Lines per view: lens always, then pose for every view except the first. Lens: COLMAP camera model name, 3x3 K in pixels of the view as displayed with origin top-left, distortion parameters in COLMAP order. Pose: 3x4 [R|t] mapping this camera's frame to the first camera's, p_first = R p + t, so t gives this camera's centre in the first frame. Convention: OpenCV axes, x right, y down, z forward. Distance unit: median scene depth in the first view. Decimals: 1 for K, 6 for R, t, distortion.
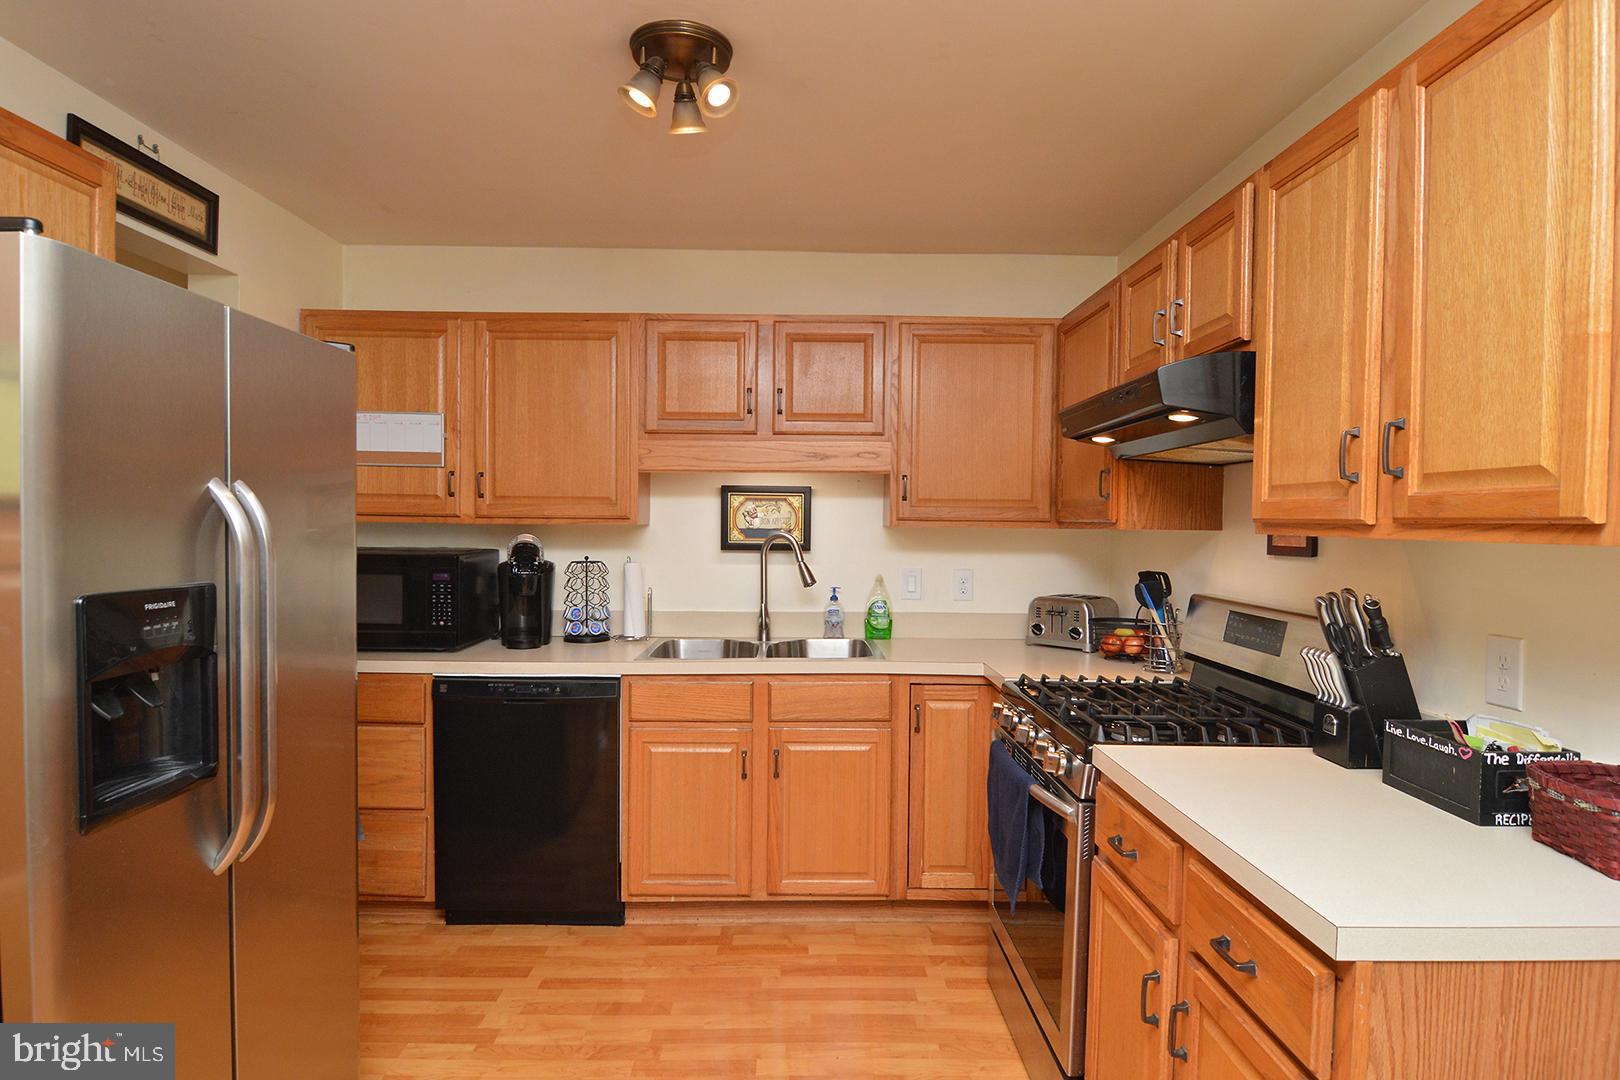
lens RADIAL K [[860.3, 0, 807.4], [0, 860.3, 548.6], [0, 0, 1]] dist [-0.005098, -0.015159]
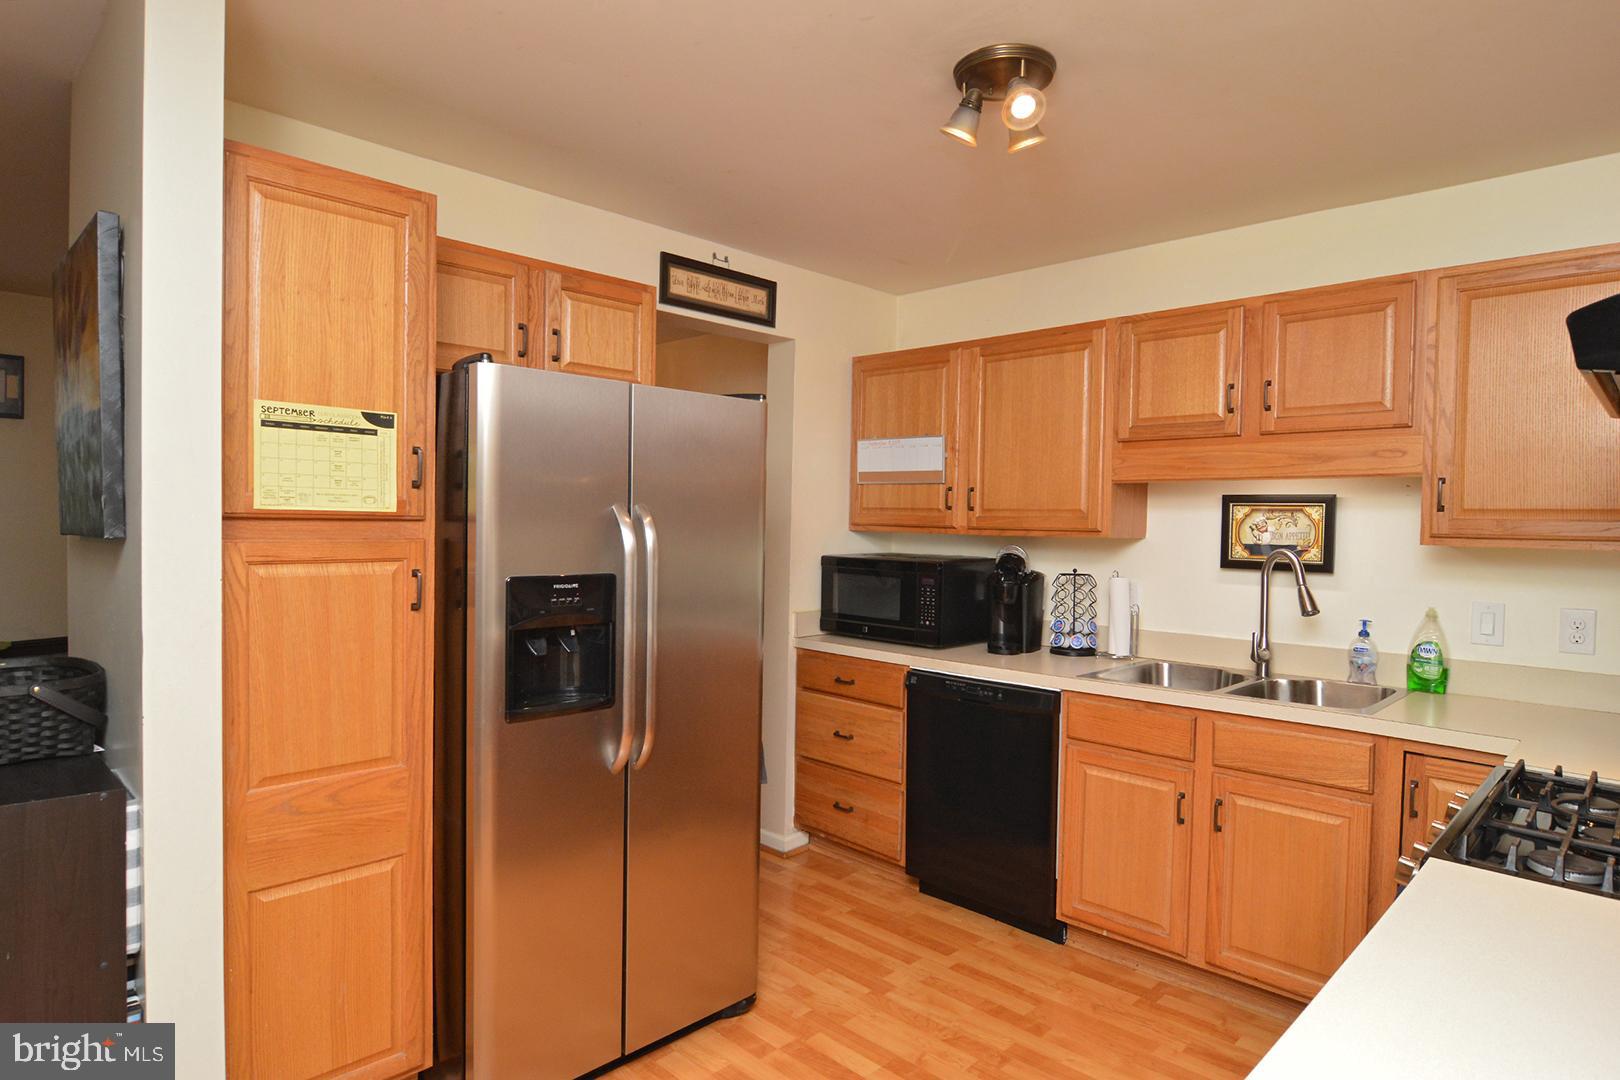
lens RADIAL K [[880.8, 0, 804.5], [0, 880.8, 548.4], [0, 0, 1]] dist [-0.004826, -0.011904]
pose [[0.712676, 0.023639, -0.701095, 0.265769], [-0.031611, 0.999499, 0.001567, -0.007167], [0.700781, 0.021045, 0.713066, 0.064477]]
